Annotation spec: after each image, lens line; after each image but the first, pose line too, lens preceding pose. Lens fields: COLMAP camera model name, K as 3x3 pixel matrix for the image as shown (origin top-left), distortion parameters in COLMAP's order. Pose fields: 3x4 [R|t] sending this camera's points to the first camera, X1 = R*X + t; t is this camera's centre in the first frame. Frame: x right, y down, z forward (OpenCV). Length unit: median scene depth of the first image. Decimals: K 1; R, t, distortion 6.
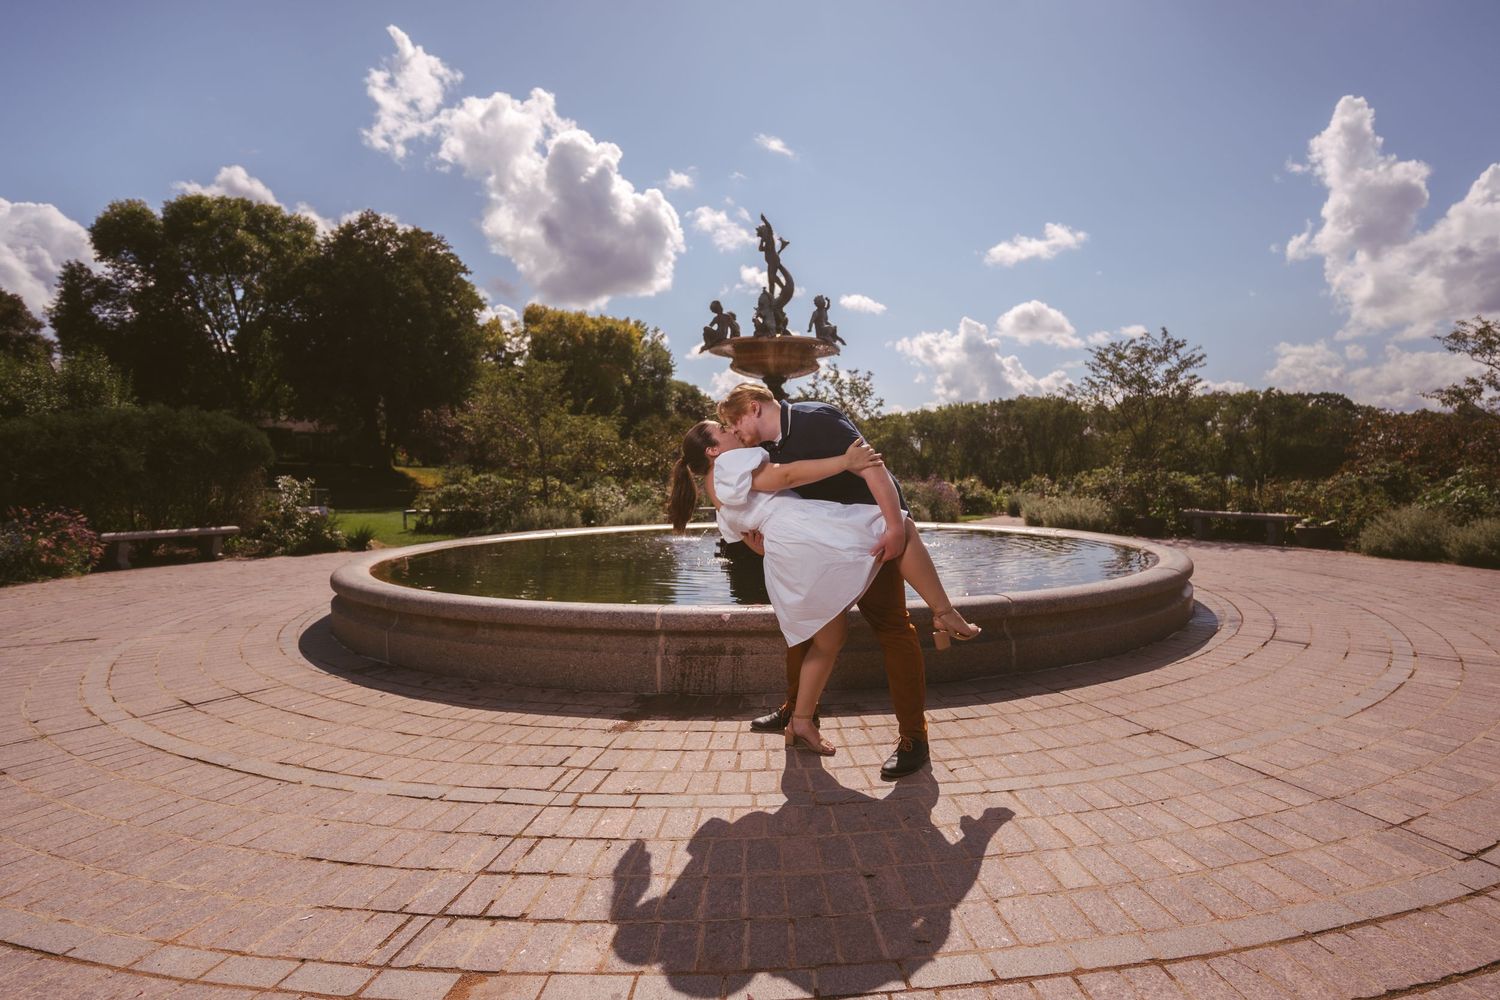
lens RADIAL K [[695.0, 0, 815.8], [0, 695.0, 514.2], [0, 0, 1]] dist [0.001141, 0.000235]
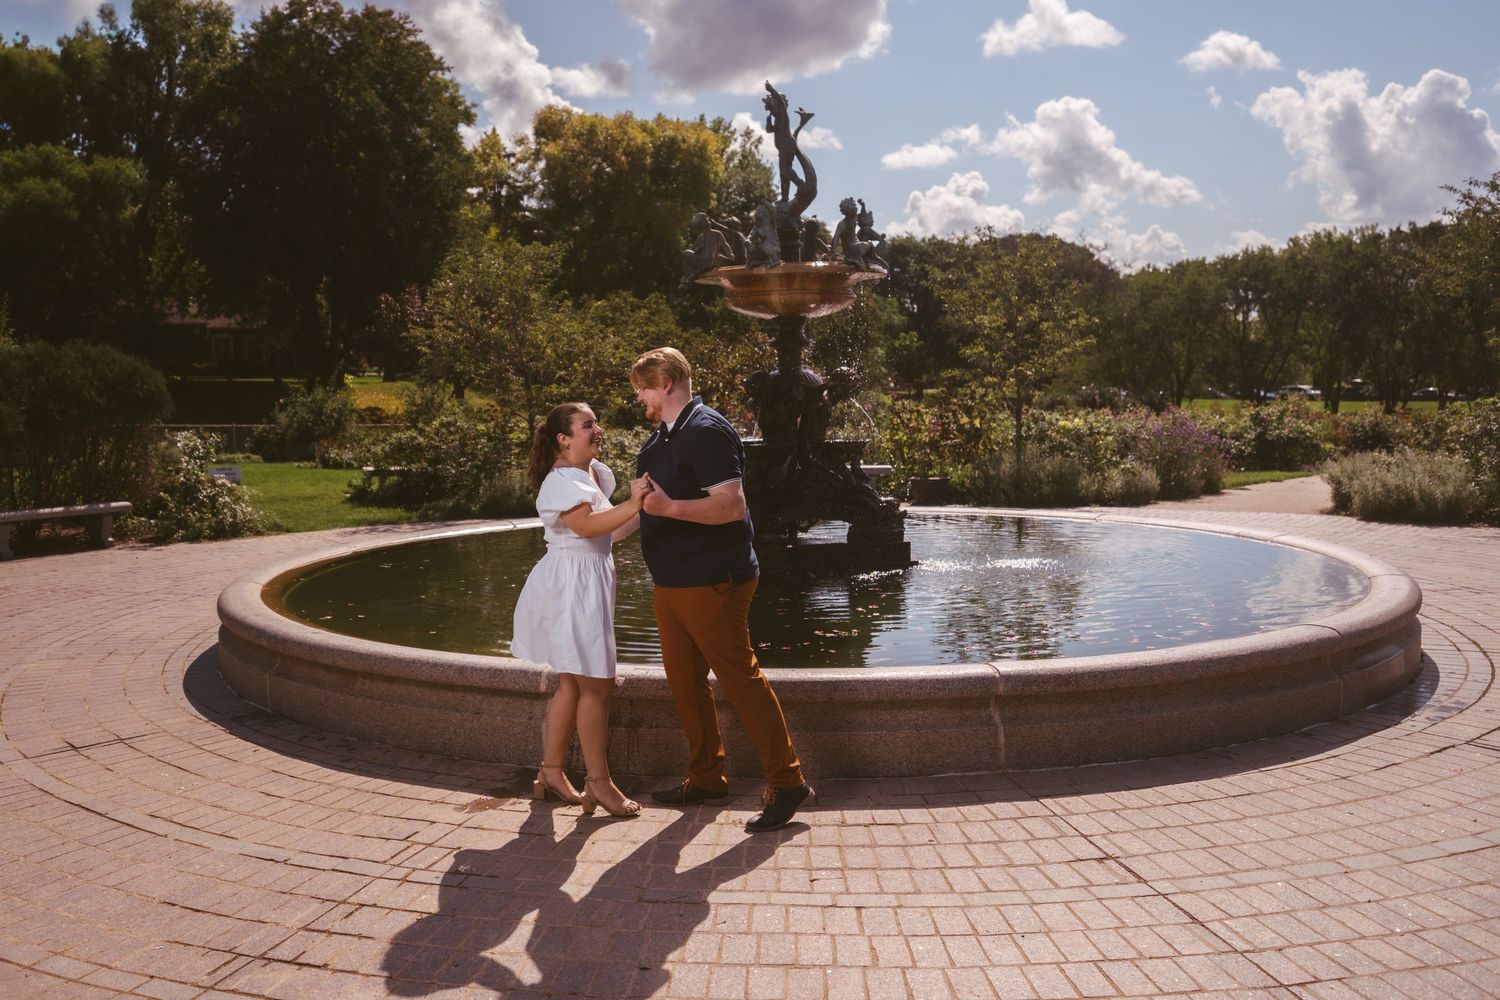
lens RADIAL K [[1228.7, 0, 747.9], [0, 1228.7, 499.4], [0, 0, 1]] dist [0.007186, -0.005174]
pose [[0.972384, 0.014149, -0.232957, 0.264195], [-0.003878, 0.999002, 0.044490, -0.099617], [0.233354, -0.042358, 0.971469, -0.279405]]
